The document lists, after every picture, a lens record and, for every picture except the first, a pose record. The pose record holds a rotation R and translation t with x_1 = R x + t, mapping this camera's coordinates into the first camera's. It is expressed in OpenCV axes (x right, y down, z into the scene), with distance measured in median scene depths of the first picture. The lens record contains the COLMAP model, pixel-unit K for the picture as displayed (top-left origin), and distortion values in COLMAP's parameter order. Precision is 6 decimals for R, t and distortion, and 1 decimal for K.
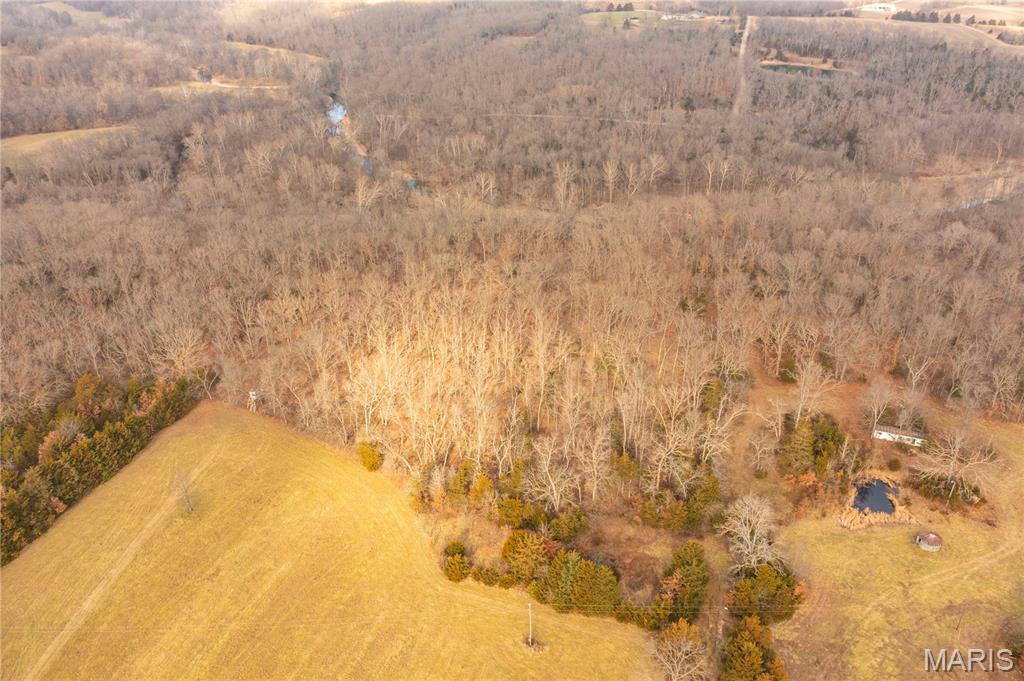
lens RADIAL K [[807.0, 0, 511.5], [0, 807.0, 338.4], [0, 0, 1]] dist [-0.008372, 0.002574]
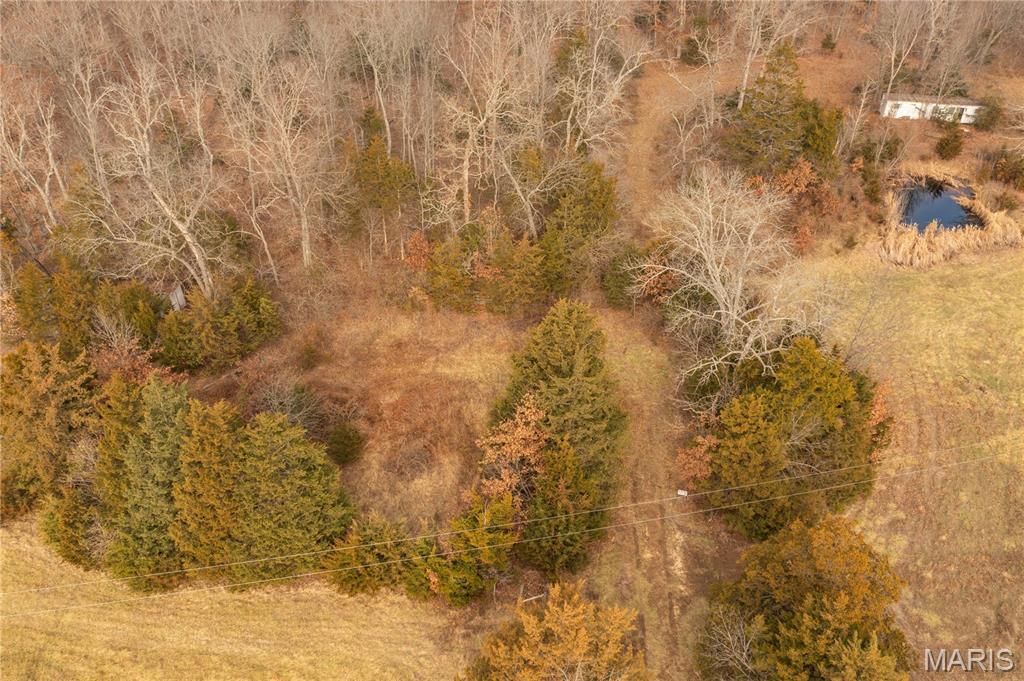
lens RADIAL K [[807.0, 0, 512.9], [0, 807.0, 340.6], [0, 0, 1]] dist [-0.008372, 0.002574]
pose [[0.977011, -0.113654, 0.180365, 0.140626], [0.086309, 0.984477, 0.152825, 0.208639], [-0.194934, -0.133745, 0.971655, 0.672724]]
